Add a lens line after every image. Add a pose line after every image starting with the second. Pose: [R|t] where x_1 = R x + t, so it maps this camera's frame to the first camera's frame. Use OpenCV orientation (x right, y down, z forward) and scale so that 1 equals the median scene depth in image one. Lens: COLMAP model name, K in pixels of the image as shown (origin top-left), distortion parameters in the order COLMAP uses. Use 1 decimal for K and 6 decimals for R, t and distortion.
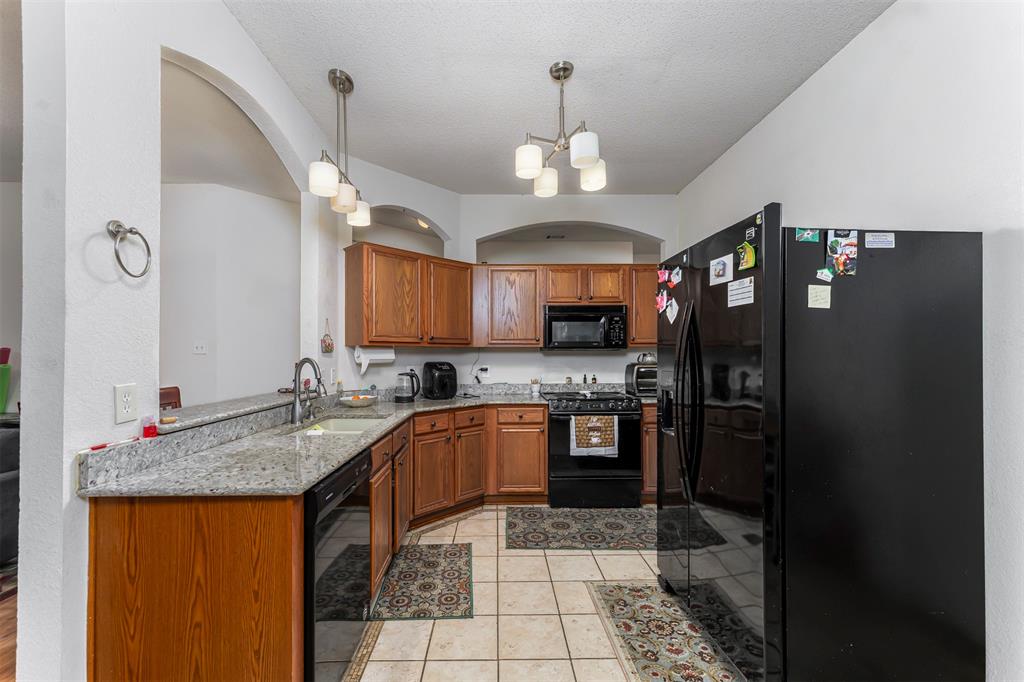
lens RADIAL K [[419.6, 0, 484.8], [0, 419.6, 352.2], [0, 0, 1]] dist [0.003077, 0.001195]
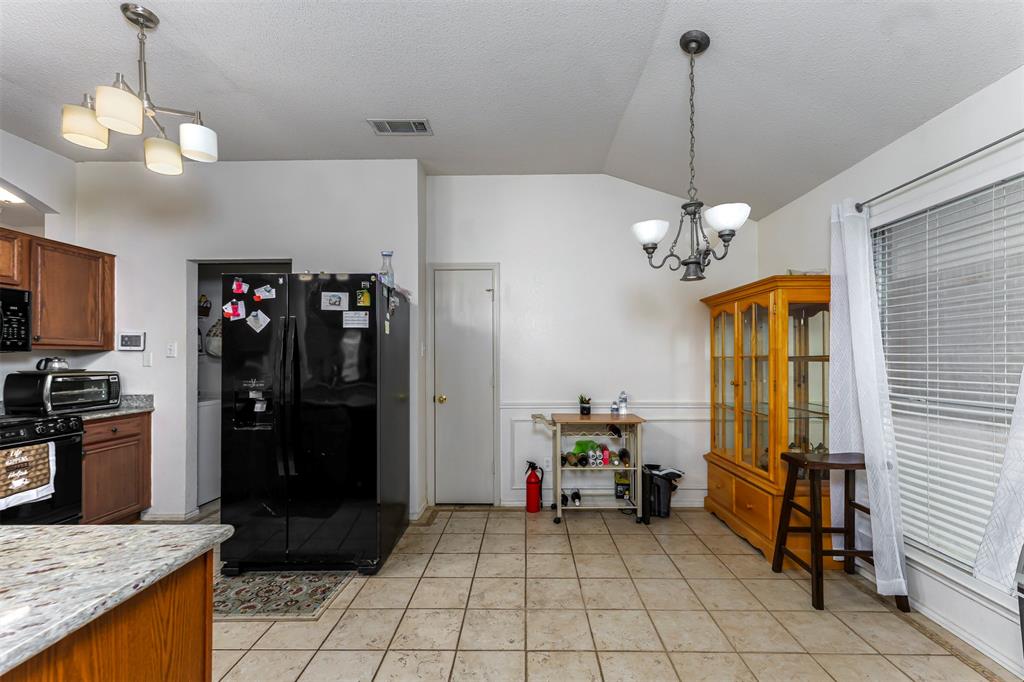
lens RADIAL K [[419.6, 0, 528.7], [0, 419.6, 355.5], [0, 0, 1]] dist [0.003077, 0.001195]
pose [[0.008311, 0.007629, 0.999936, -0.430524], [-0.003314, 0.999966, -0.007602, 0.001150], [-0.999960, -0.003251, 0.008336, 0.151476]]
